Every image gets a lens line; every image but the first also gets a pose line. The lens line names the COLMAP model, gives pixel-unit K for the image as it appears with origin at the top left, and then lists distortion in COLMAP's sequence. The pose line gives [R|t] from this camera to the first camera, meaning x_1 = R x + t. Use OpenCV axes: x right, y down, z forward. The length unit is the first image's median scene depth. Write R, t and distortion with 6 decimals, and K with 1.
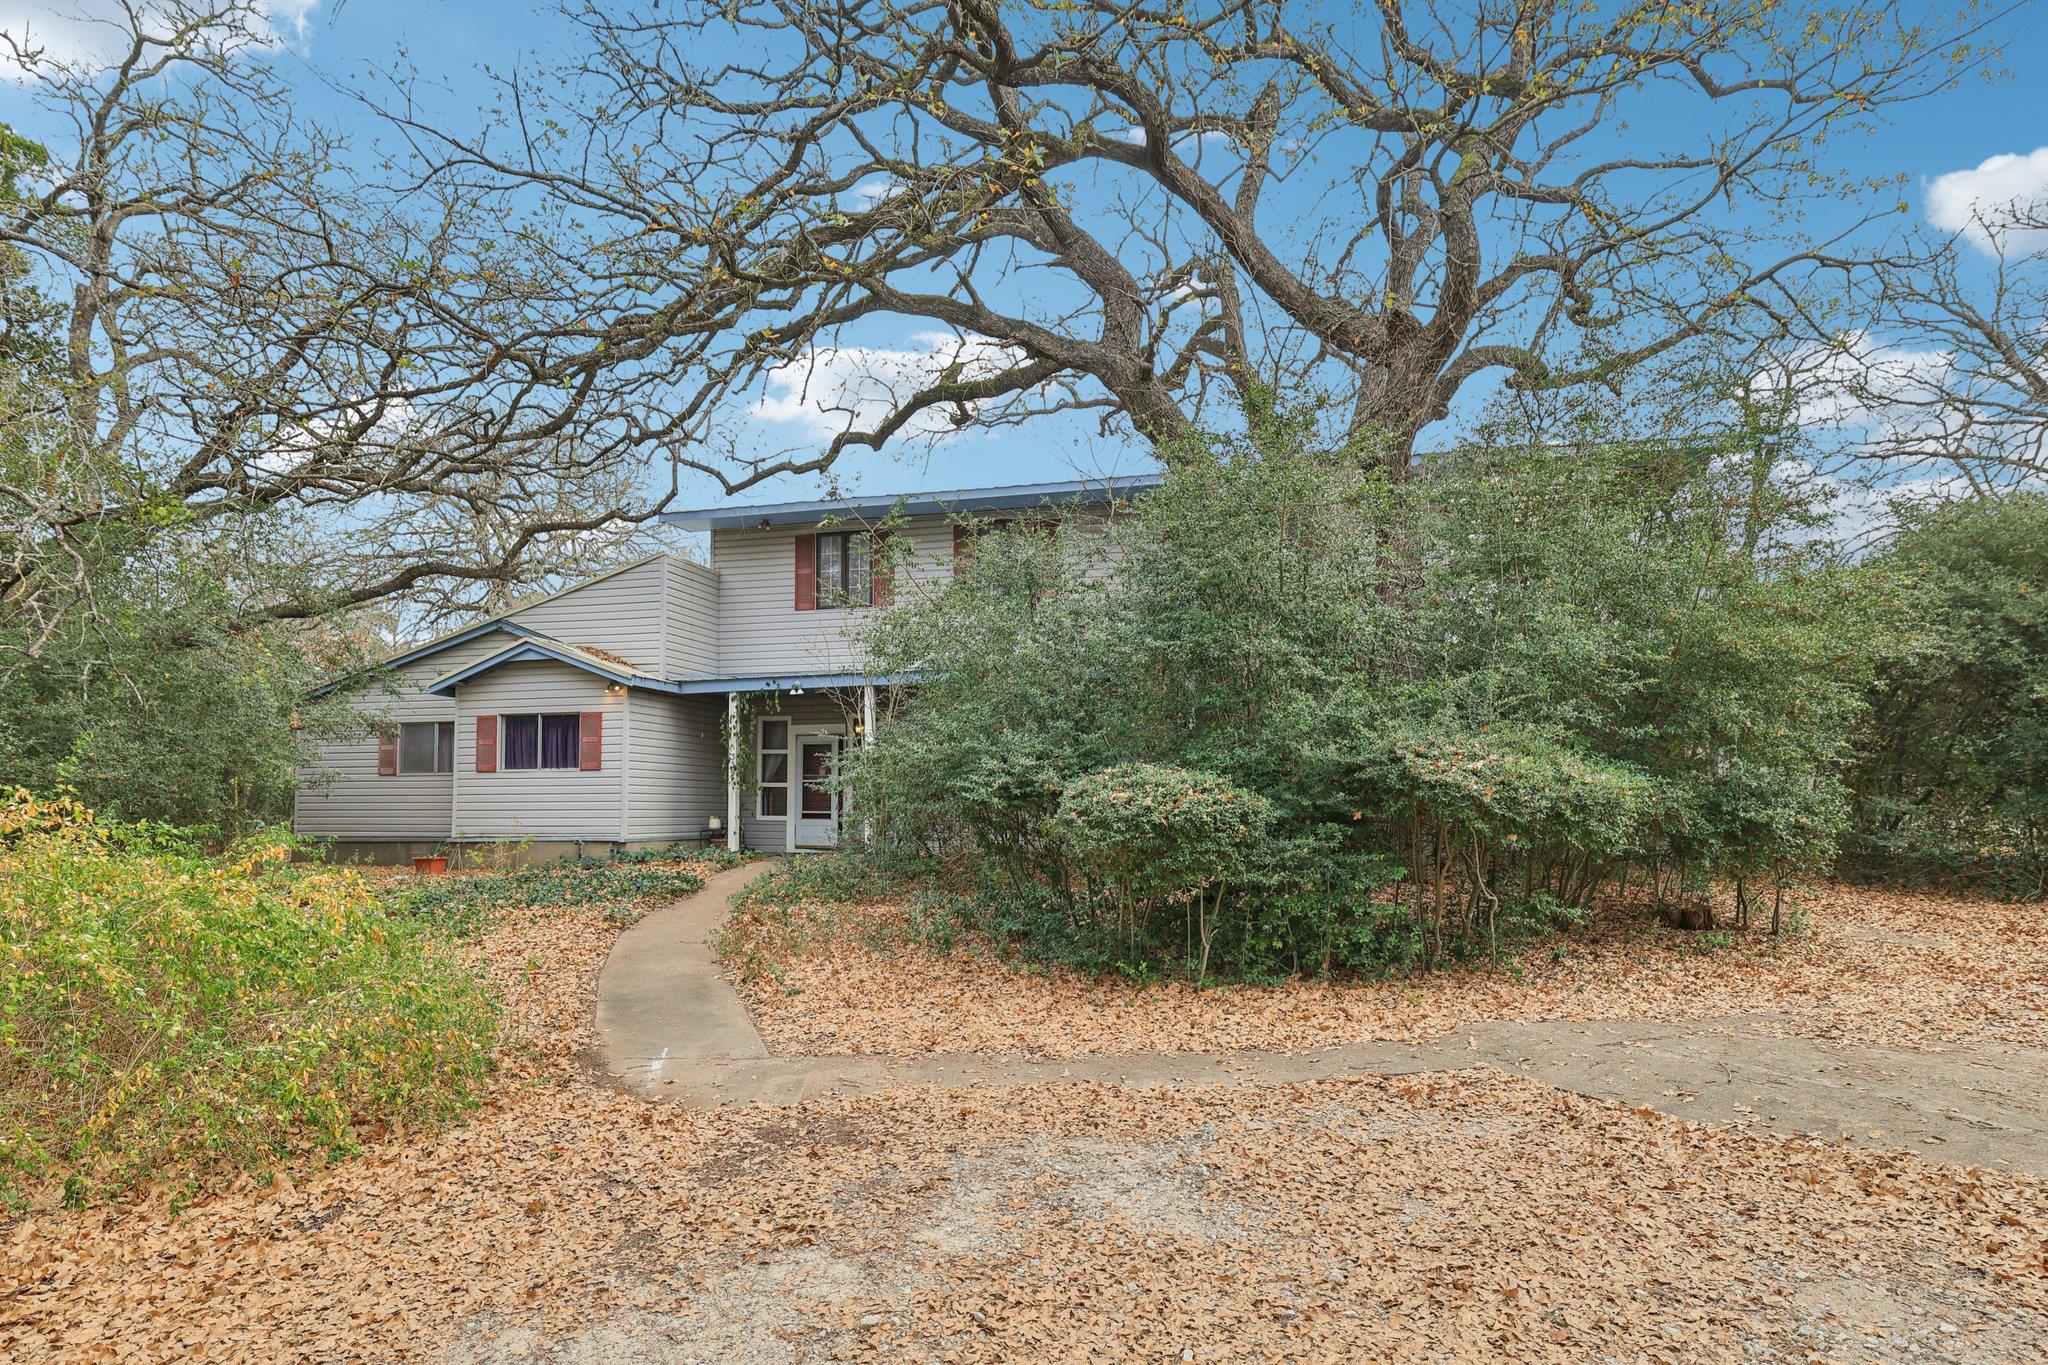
lens RADIAL K [[1120.7, 0, 1023.0], [0, 1120.7, 718.6], [0, 0, 1]] dist [0.001355, -0.000061]
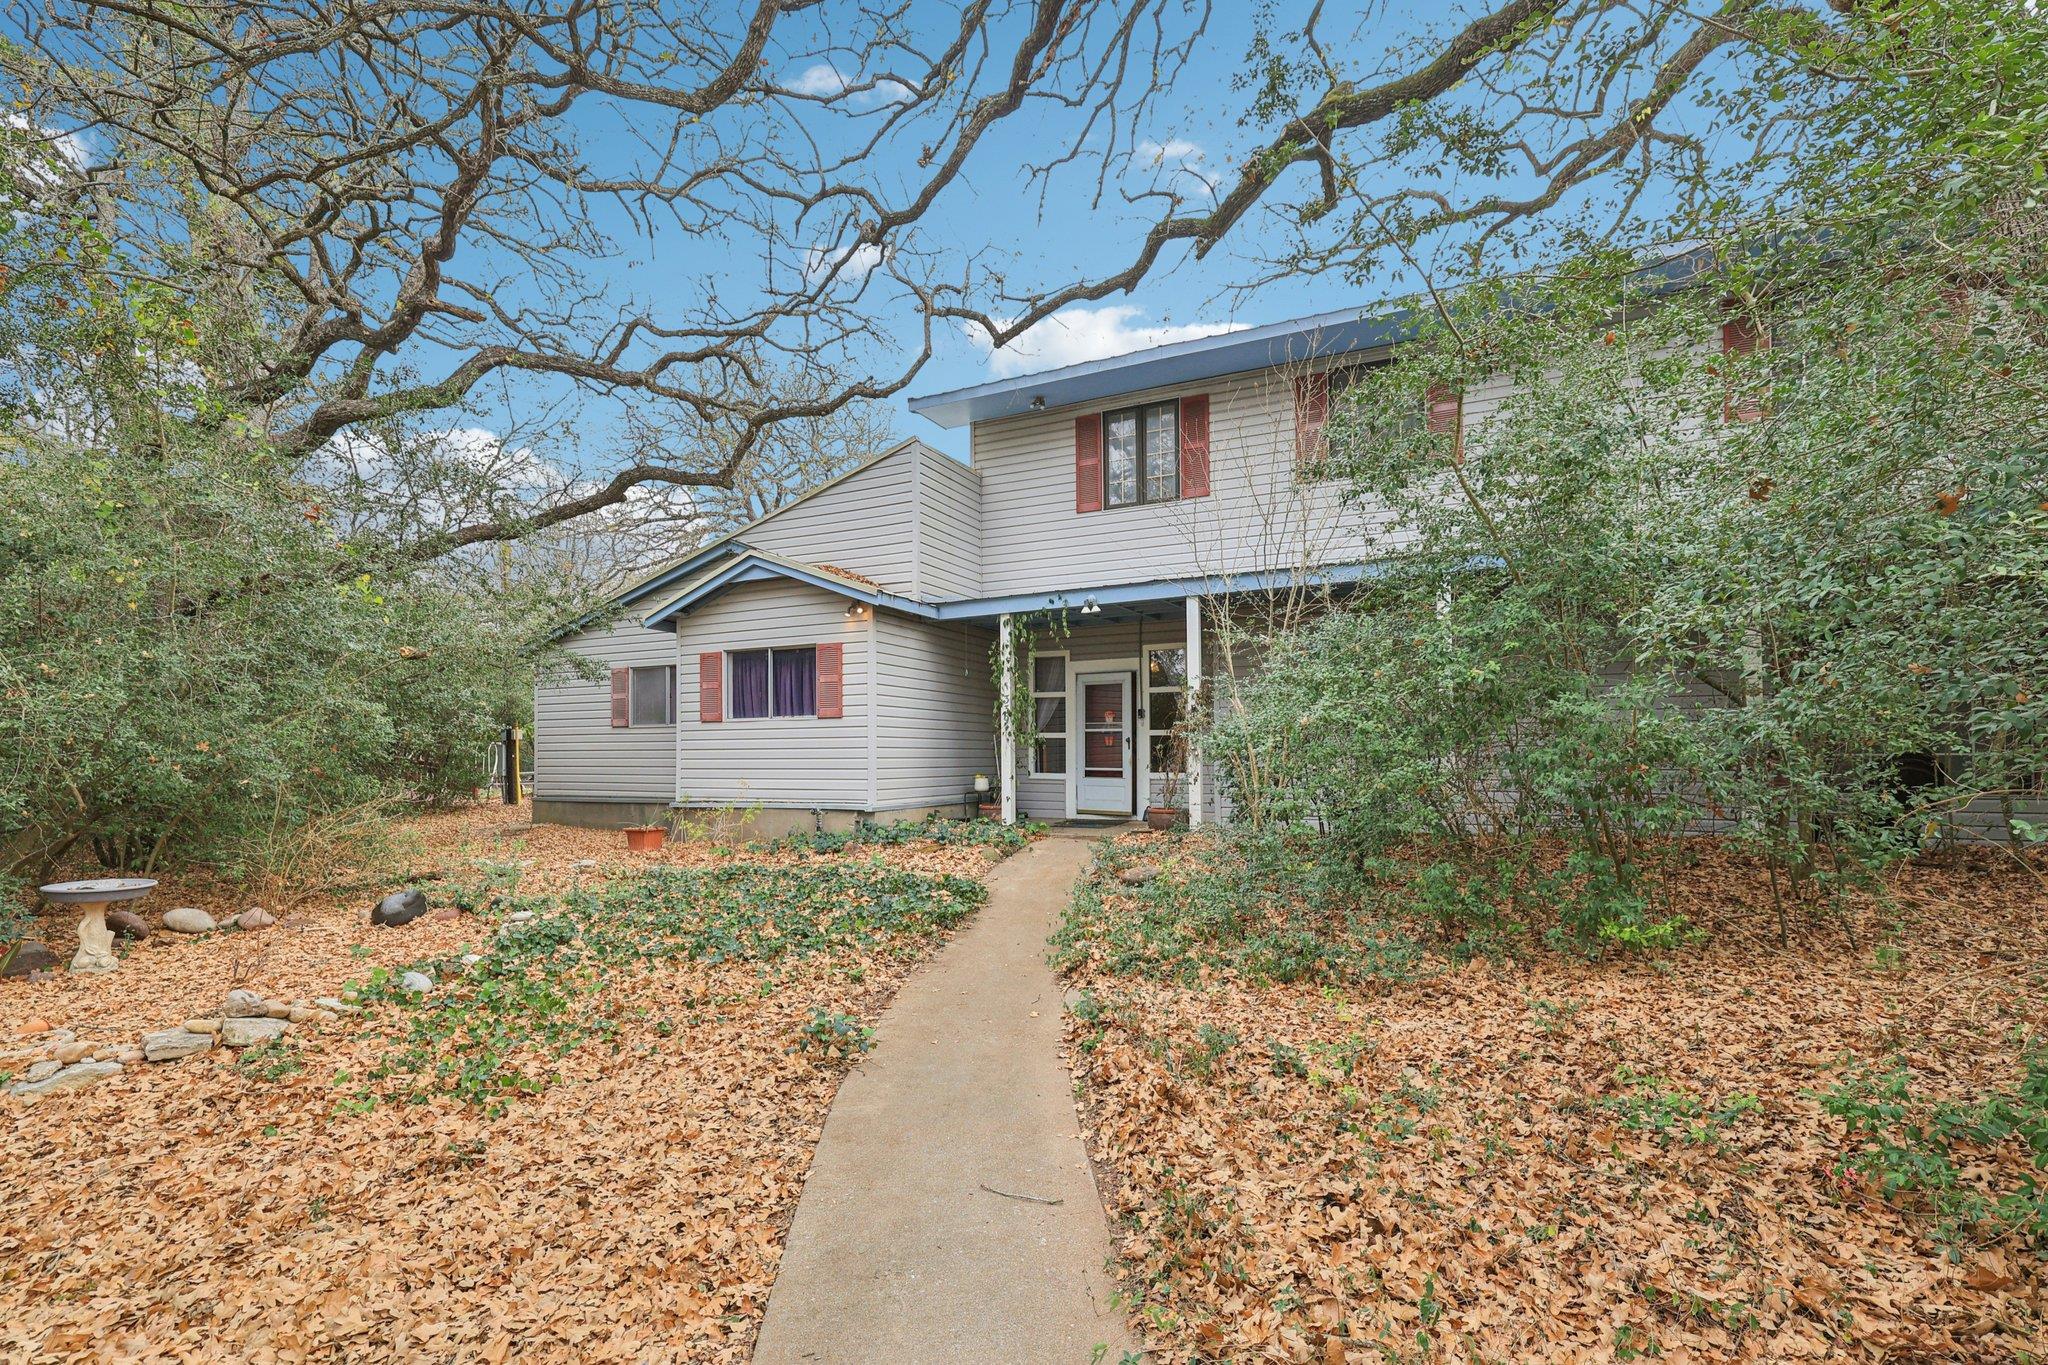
lens RADIAL K [[865.4, 0, 1032.9], [0, 865.4, 681.7], [0, 0, 1]] dist [-0.001020, -0.000138]
pose [[0.984208, -0.017926, -0.176108, -0.140177], [0.017466, 0.999839, -0.004159, 0.025660], [0.176154, 0.001018, 0.984362, 0.431610]]
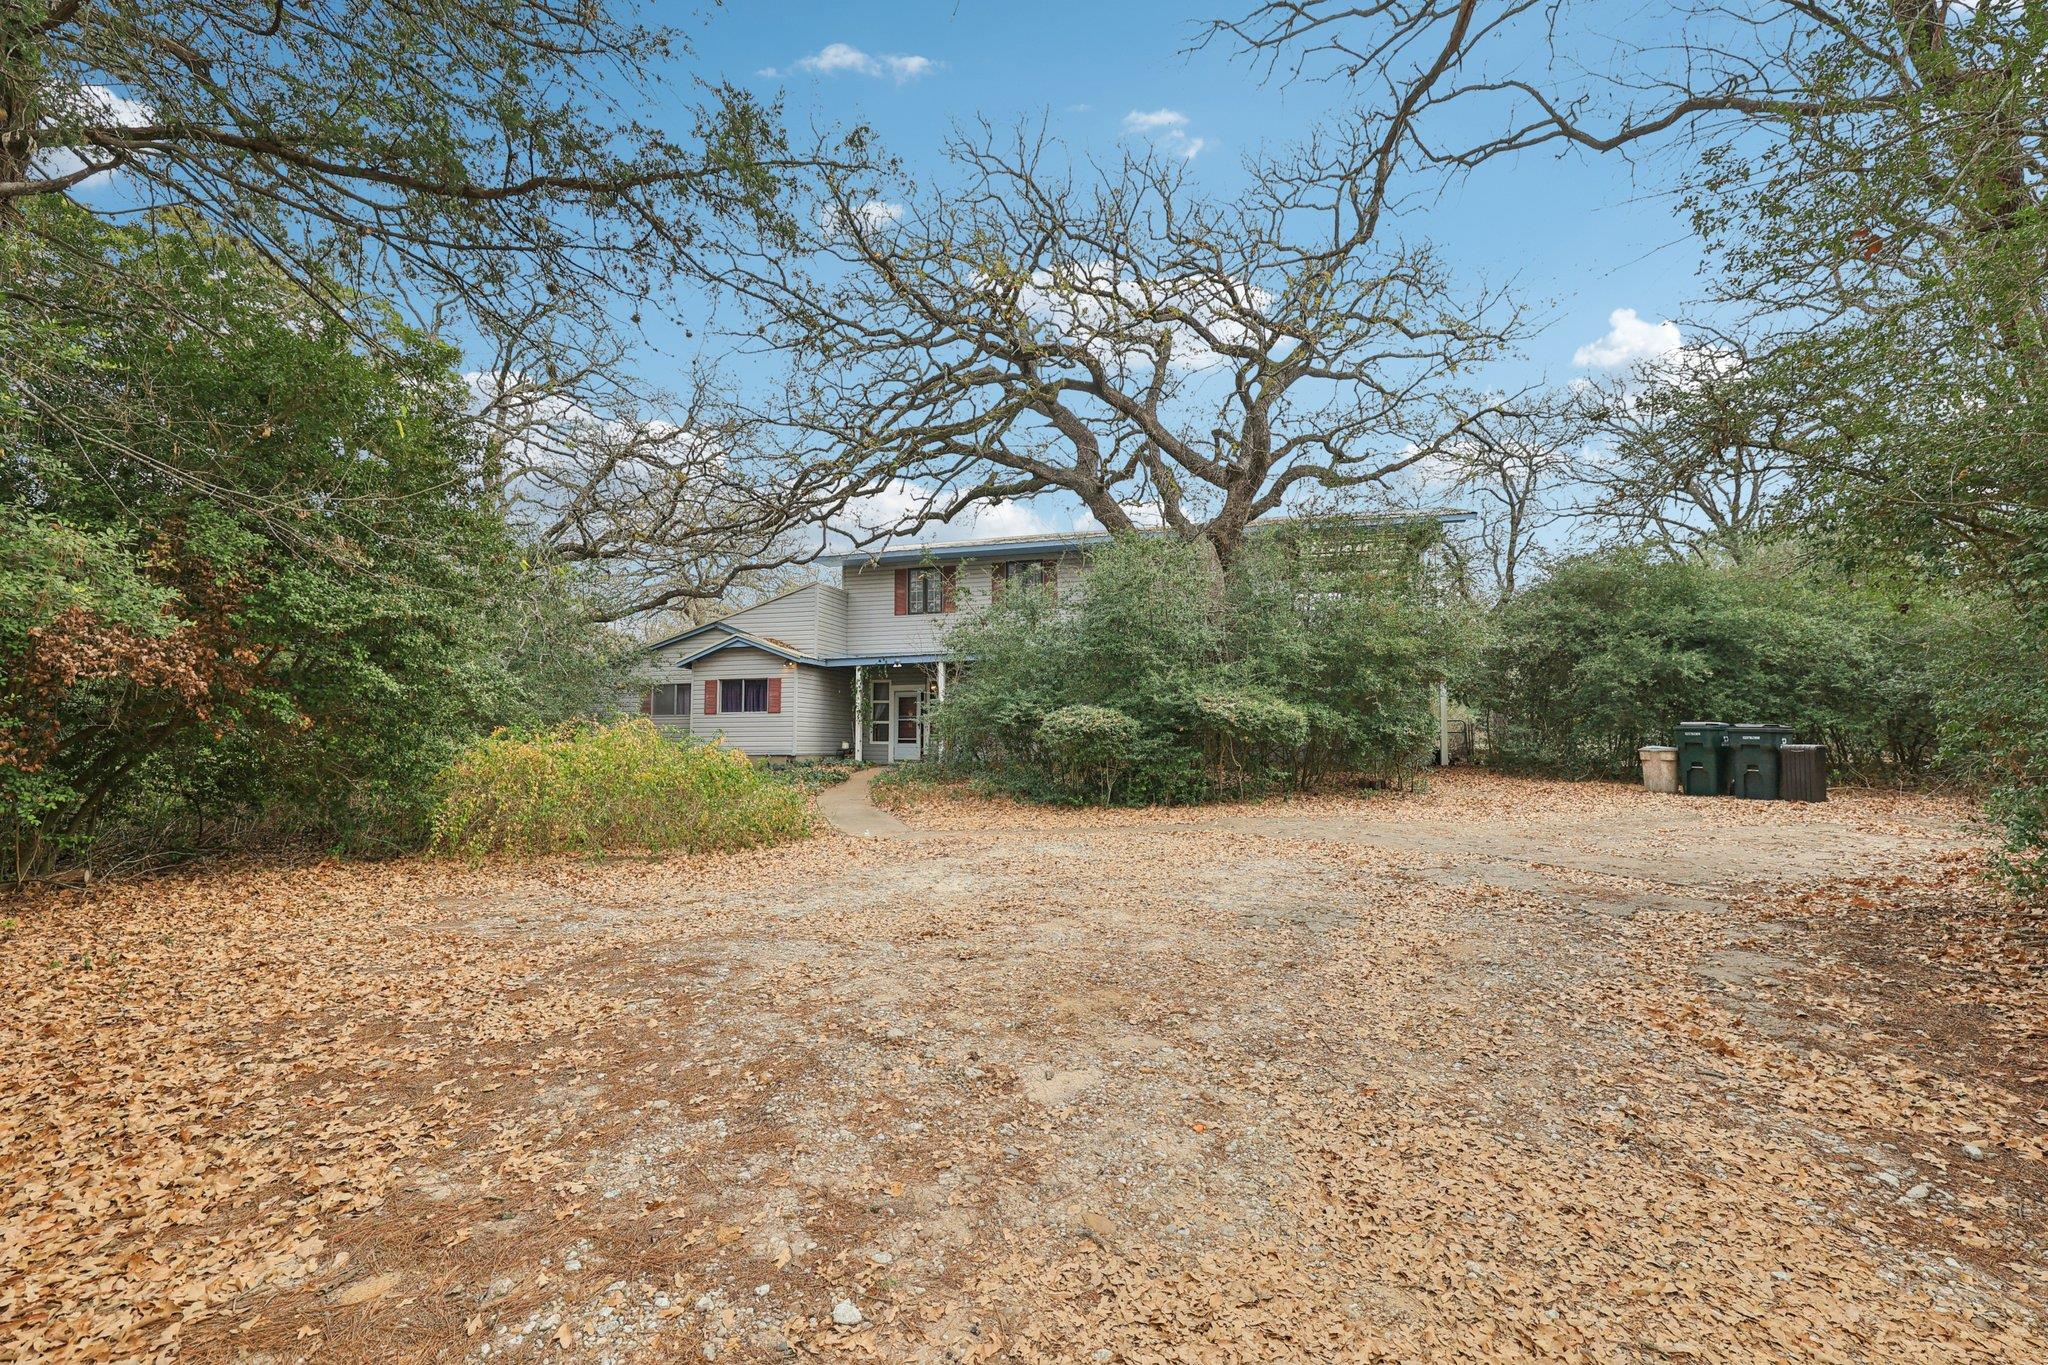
lens RADIAL K [[865.4, 0, 1032.9], [0, 865.4, 681.7], [0, 0, 1]] dist [-0.001020, -0.000138]
pose [[0.999923, -0.001226, -0.012380, 0.015096], [0.001274, 0.999992, 0.003873, -0.004798], [0.012375, -0.003889, 0.999916, -0.282792]]
